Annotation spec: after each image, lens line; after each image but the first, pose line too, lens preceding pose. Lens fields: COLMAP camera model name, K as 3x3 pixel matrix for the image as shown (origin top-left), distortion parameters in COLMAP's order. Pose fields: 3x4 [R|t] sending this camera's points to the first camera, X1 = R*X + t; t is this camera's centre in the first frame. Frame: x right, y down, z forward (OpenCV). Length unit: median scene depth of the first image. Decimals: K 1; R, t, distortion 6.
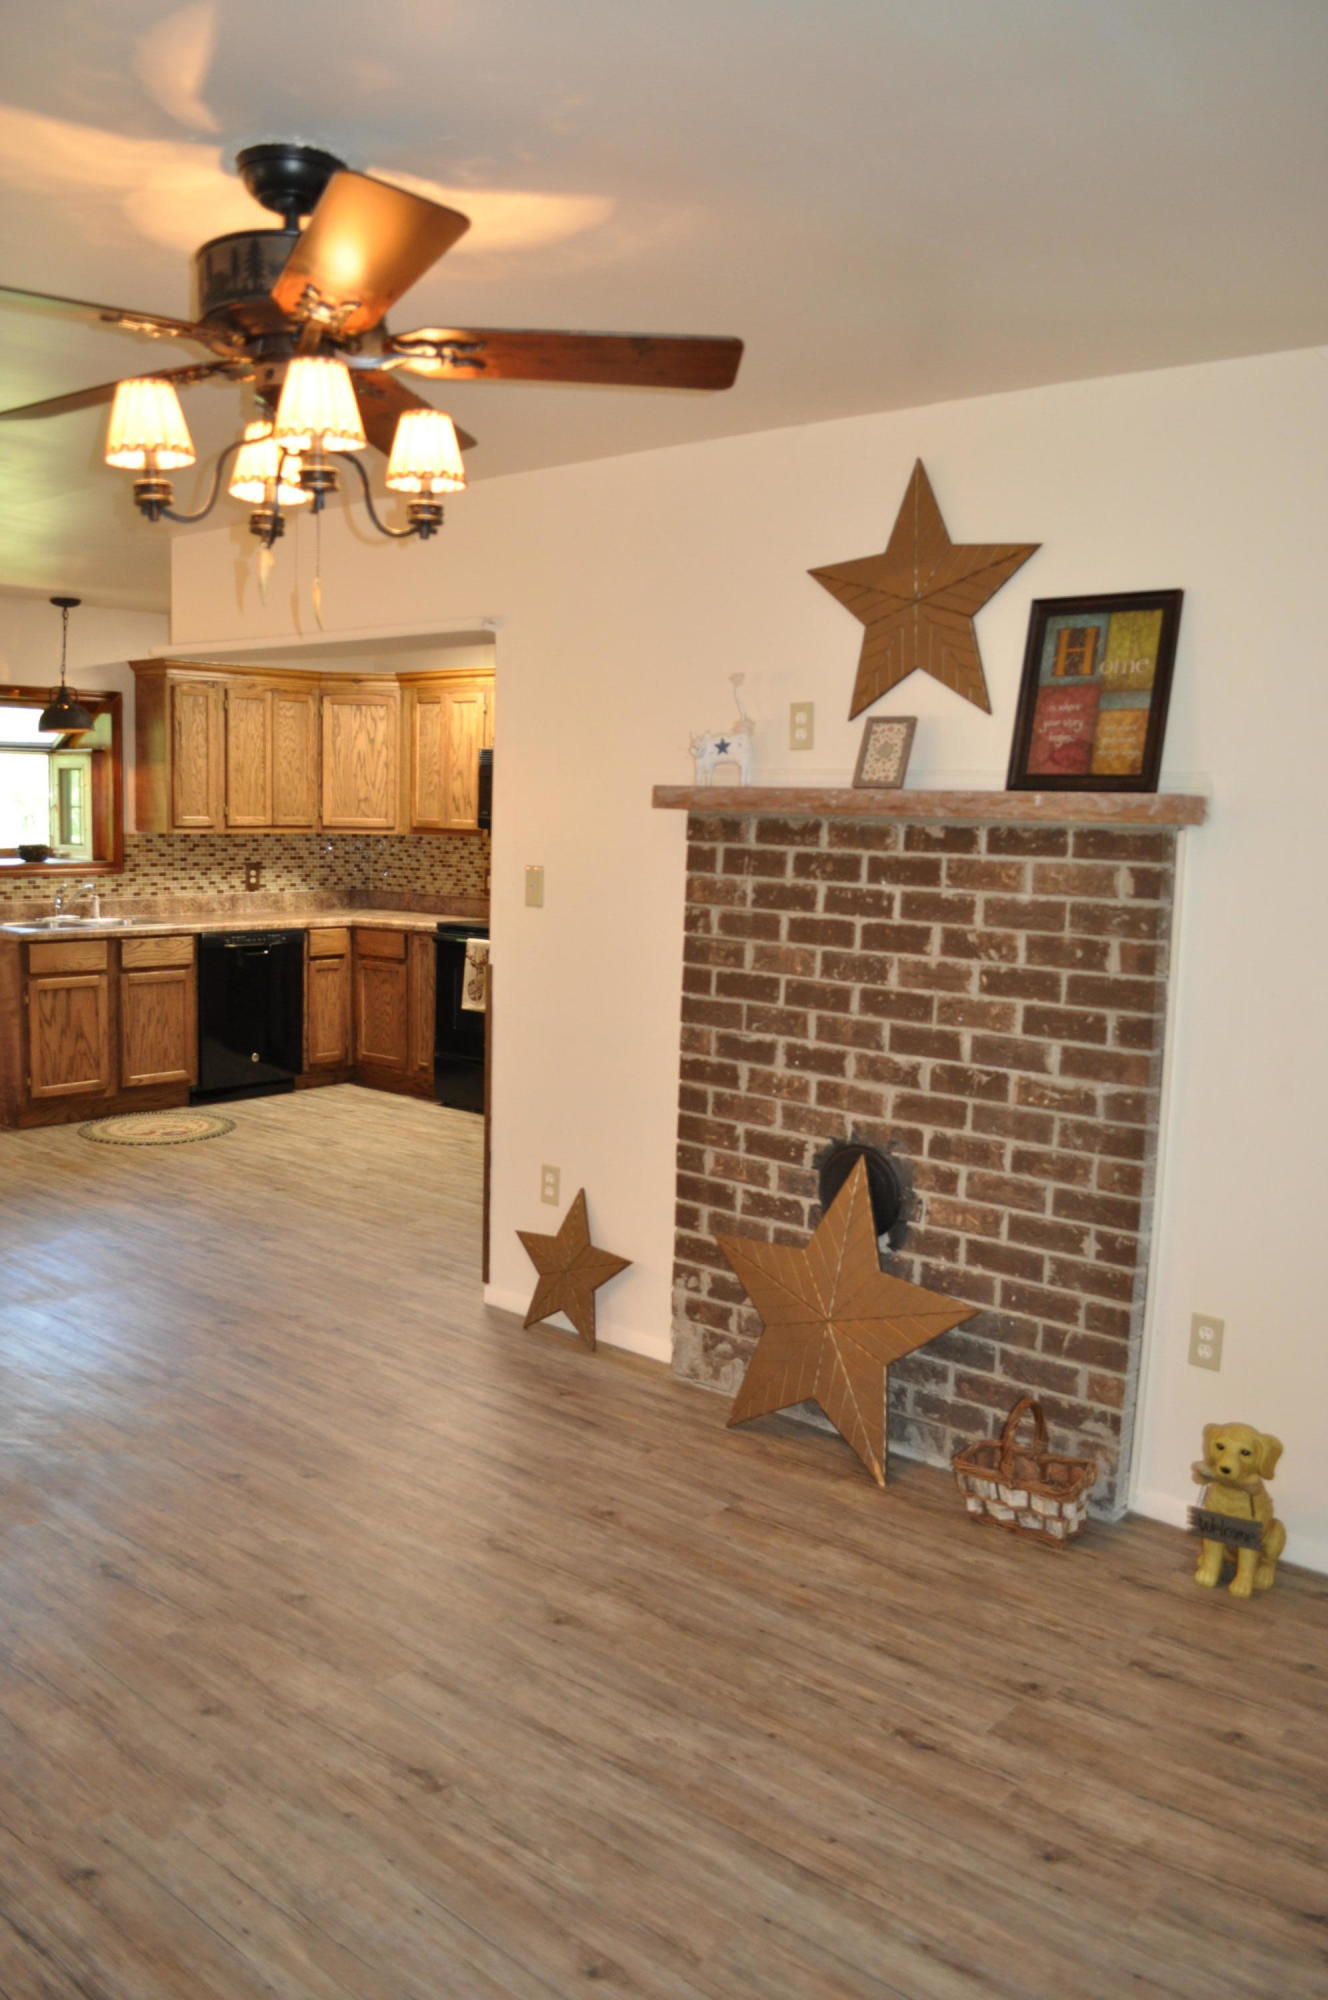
lens RADIAL K [[1571.4, 0, 653.2], [0, 1571.4, 1015.2], [0, 0, 1]] dist [-0.081226, 0.006083]
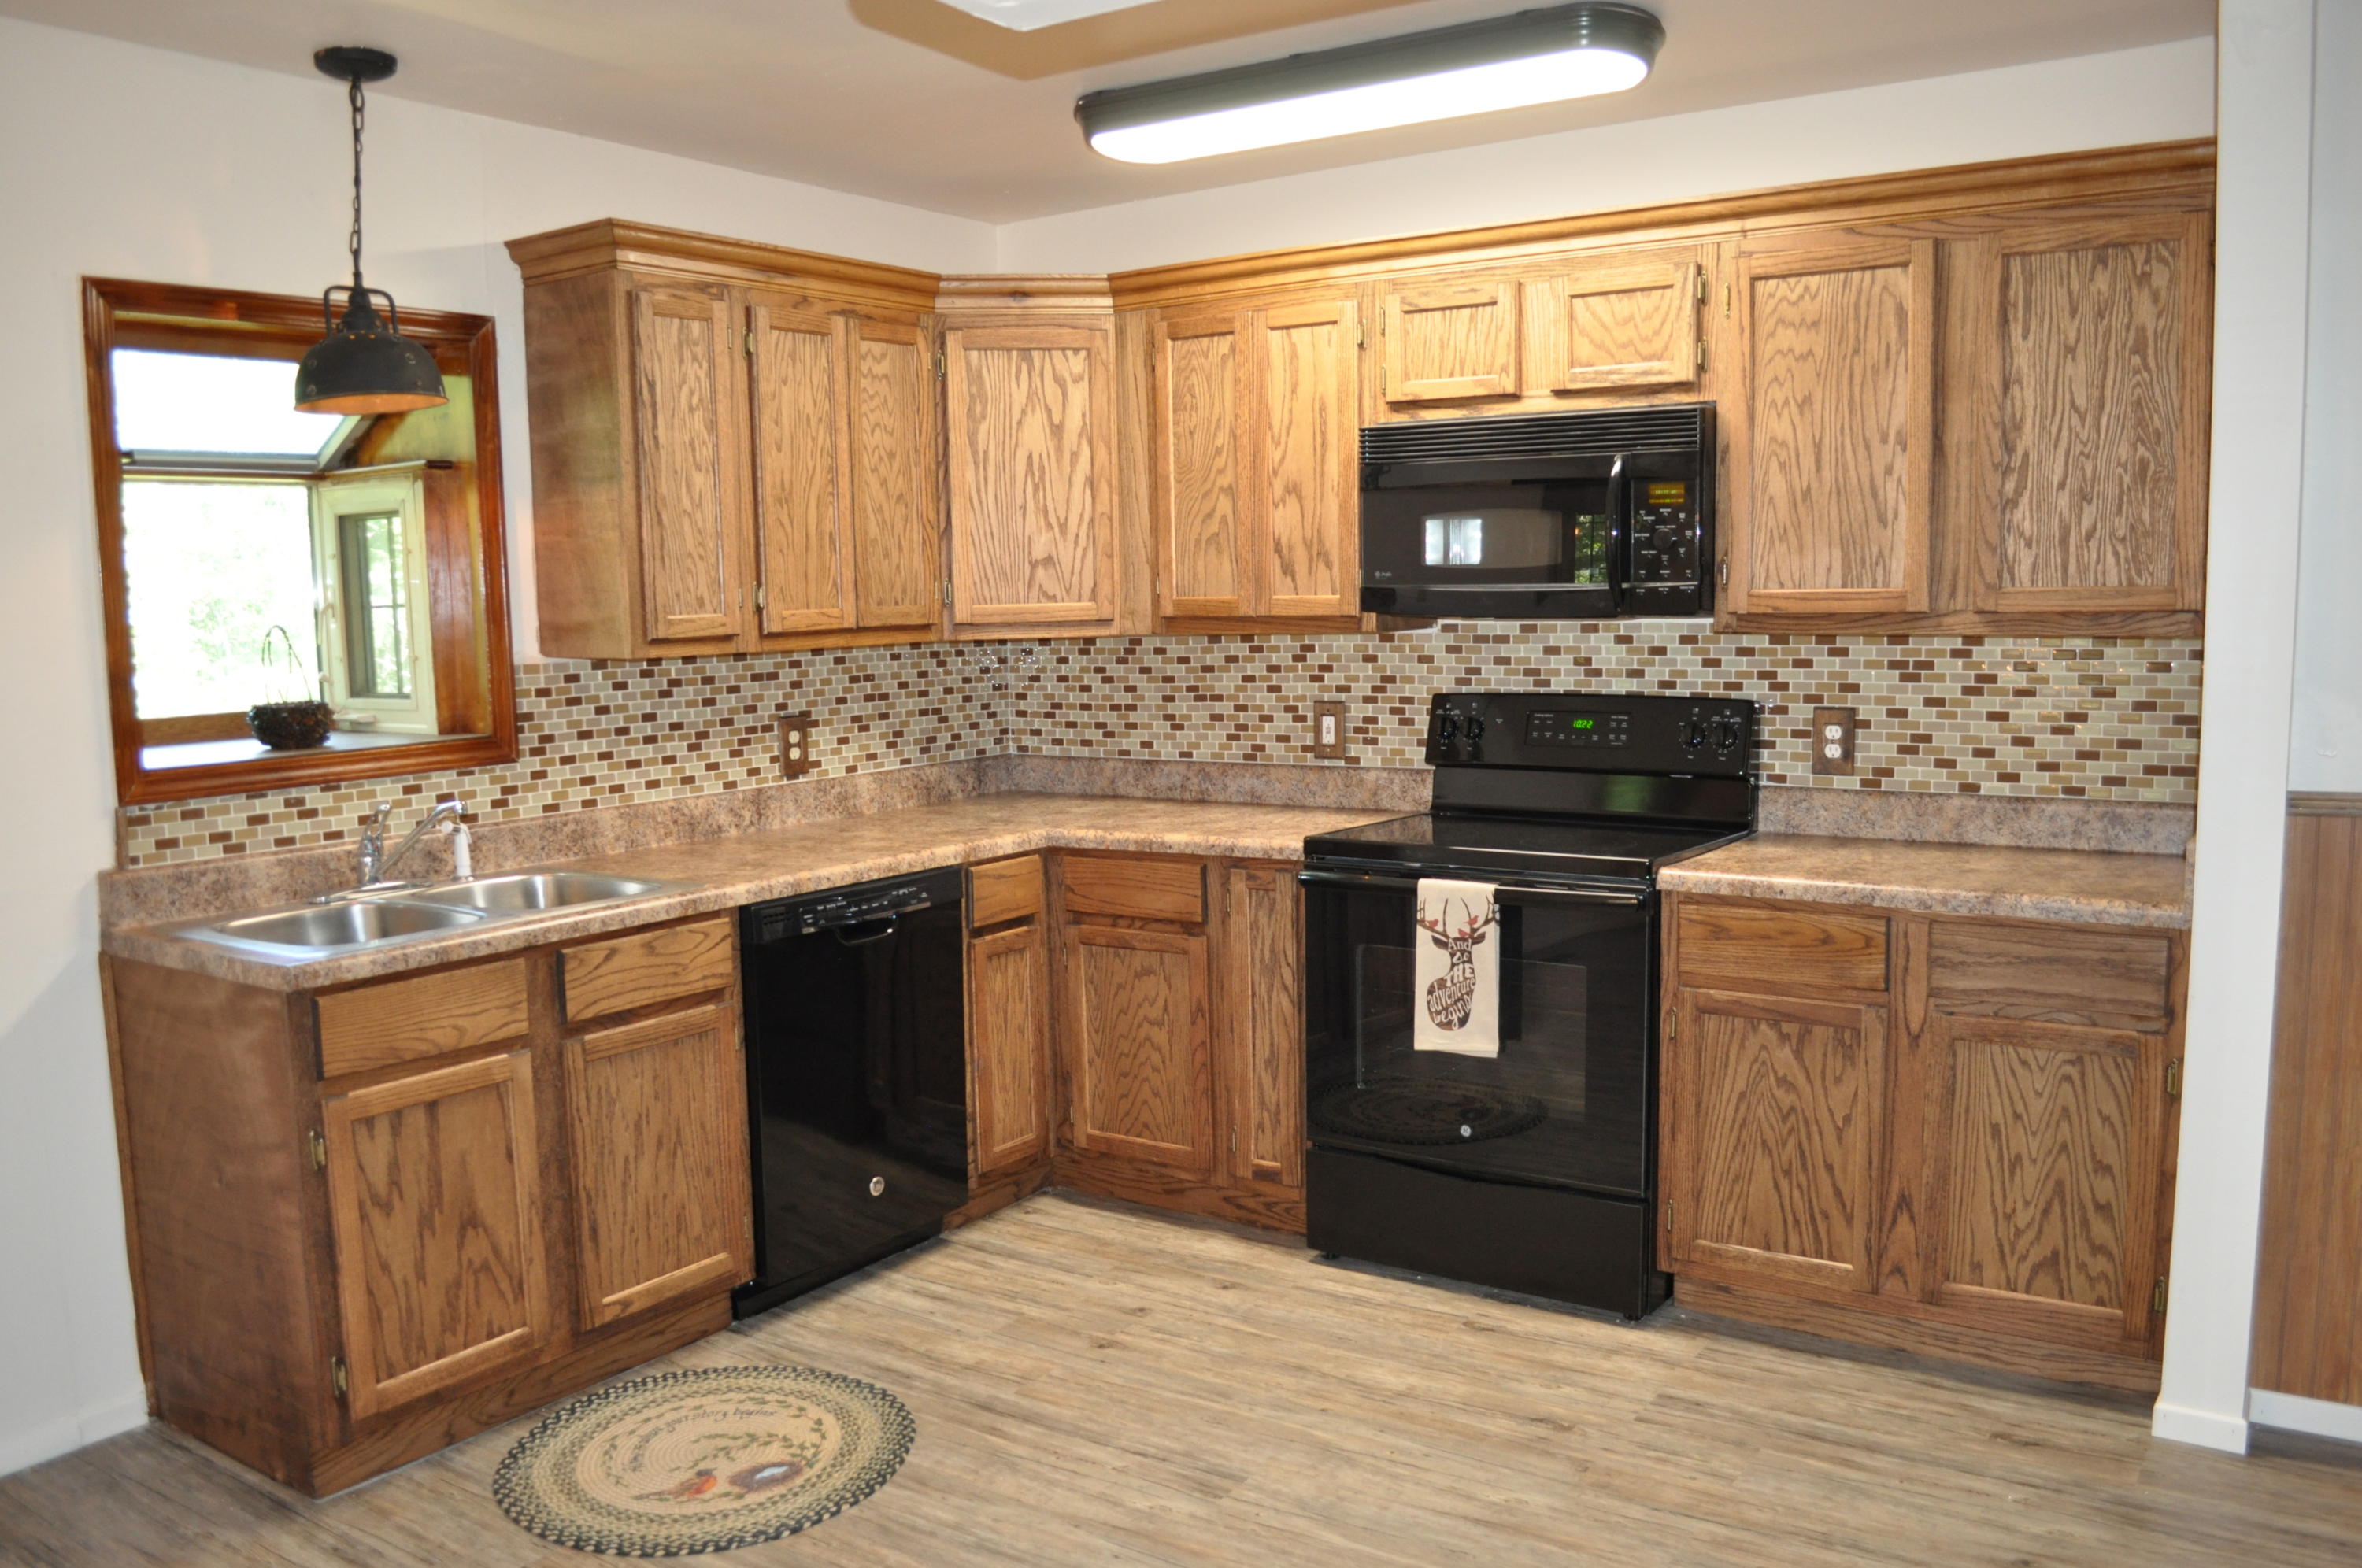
lens RADIAL K [[1855.6, 0, 1191.2], [0, 1855.6, 805.5], [0, 0, 1]] dist [-0.081226, 0.006083]
pose [[0.991818, -0.059667, 0.112859, -0.434603], [0.061465, 0.998031, -0.012521, -0.123453], [-0.111889, 0.019355, 0.993532, 0.987675]]
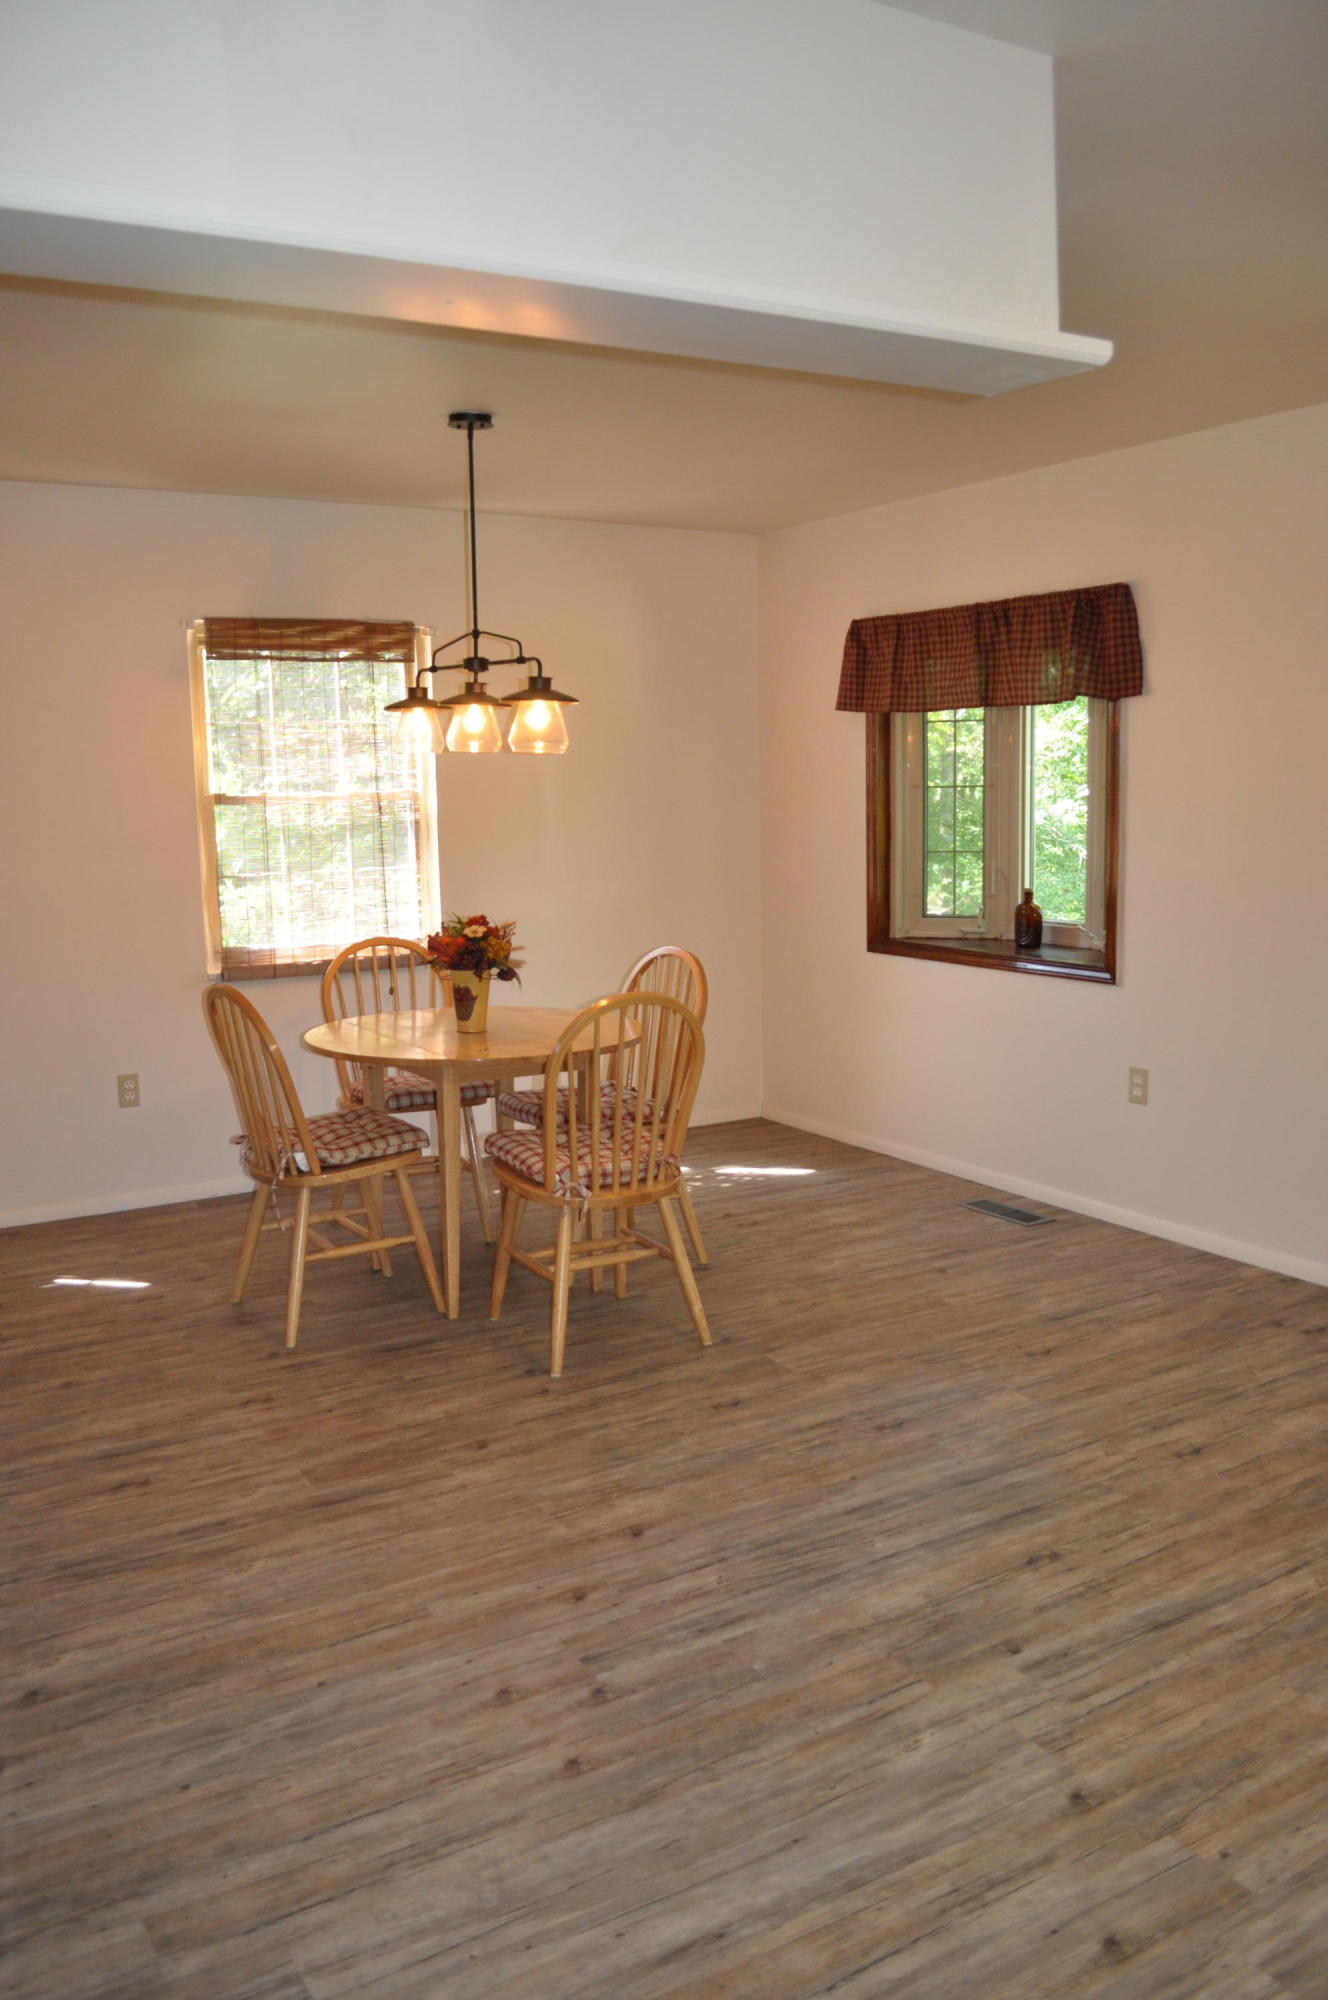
lens RADIAL K [[1571.4, 0, 653.2], [0, 1571.4, 1015.2], [0, 0, 1]] dist [-0.081226, 0.006083]
pose [[-0.302805, 0.125246, -0.944787, 0.165600], [-0.111983, 0.979785, 0.165777, -0.180024], [0.946451, 0.155998, -0.282658, 1.491377]]
